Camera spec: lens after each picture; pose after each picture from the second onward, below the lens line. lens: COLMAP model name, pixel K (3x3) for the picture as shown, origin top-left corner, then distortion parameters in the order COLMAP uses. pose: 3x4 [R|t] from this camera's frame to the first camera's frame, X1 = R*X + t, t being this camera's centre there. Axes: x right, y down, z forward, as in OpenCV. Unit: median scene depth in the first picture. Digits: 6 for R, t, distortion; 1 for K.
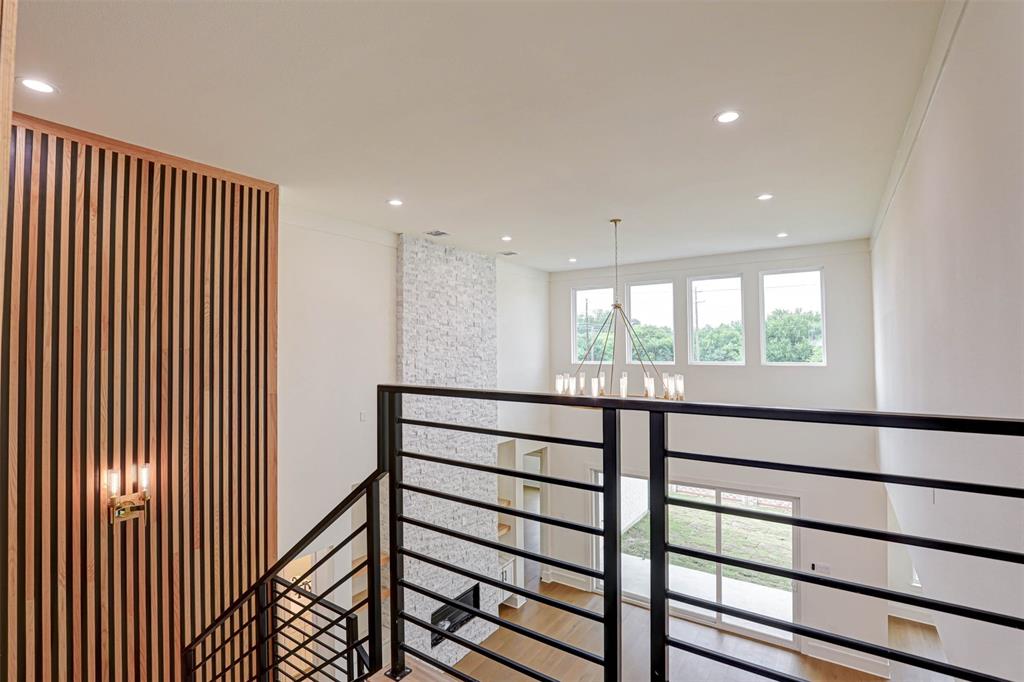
lens RADIAL K [[475.8, 0, 509.7], [0, 475.8, 343.7], [0, 0, 1]] dist [-0.024483, 0.000796]
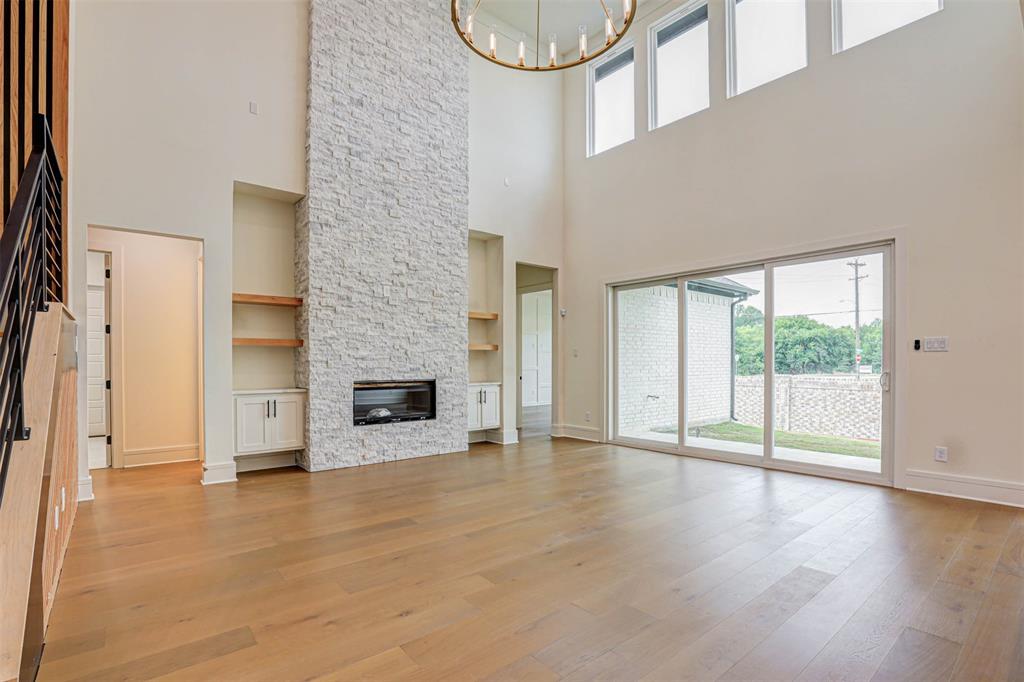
lens RADIAL K [[475.8, 0, 507.5], [0, 475.8, 365.3], [0, 0, 1]] dist [-0.024483, 0.000796]
pose [[0.960381, 0.010928, -0.278475, 0.304243], [-0.005946, 0.999807, 0.018729, 0.497609], [0.278626, -0.016331, 0.960261, 0.264170]]
